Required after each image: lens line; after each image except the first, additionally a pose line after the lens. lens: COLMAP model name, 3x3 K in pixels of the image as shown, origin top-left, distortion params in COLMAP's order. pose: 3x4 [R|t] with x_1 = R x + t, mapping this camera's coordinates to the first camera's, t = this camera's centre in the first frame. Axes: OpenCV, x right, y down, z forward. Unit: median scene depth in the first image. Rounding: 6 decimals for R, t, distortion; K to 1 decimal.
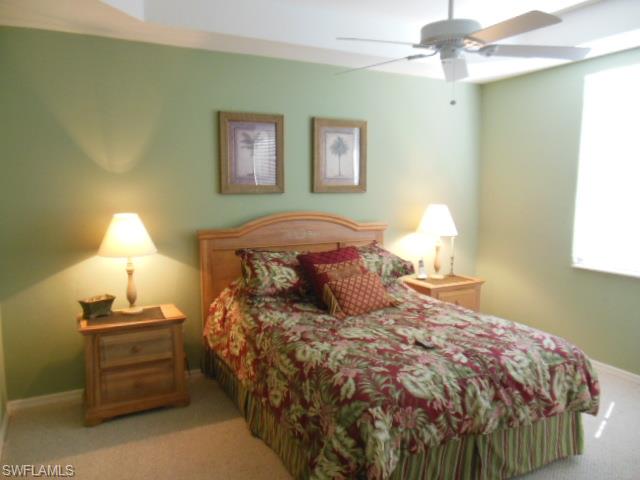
lens RADIAL K [[483.3, 0, 320.3], [0, 483.3, 238.9], [0, 0, 1]] dist [-0.068476, 0.091148]
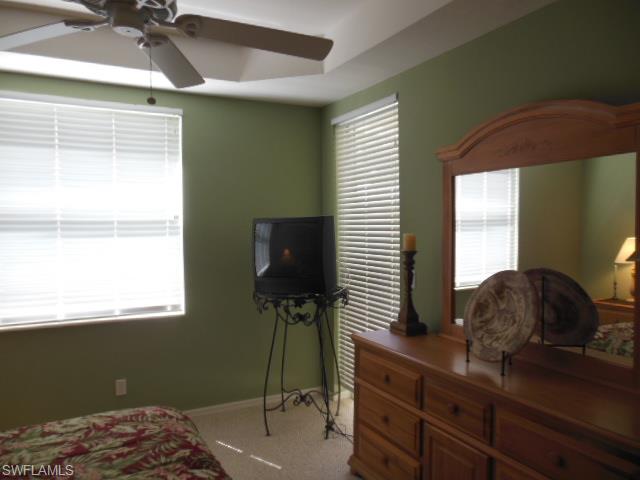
lens RADIAL K [[483.3, 0, 320.3], [0, 483.3, 240.4], [0, 0, 1]] dist [-0.068476, 0.091148]
pose [[-0.014278, -0.028740, 0.999485, -0.334452], [0.114143, 0.993006, 0.030184, -0.072485], [-0.993362, 0.114515, -0.010898, 0.714923]]
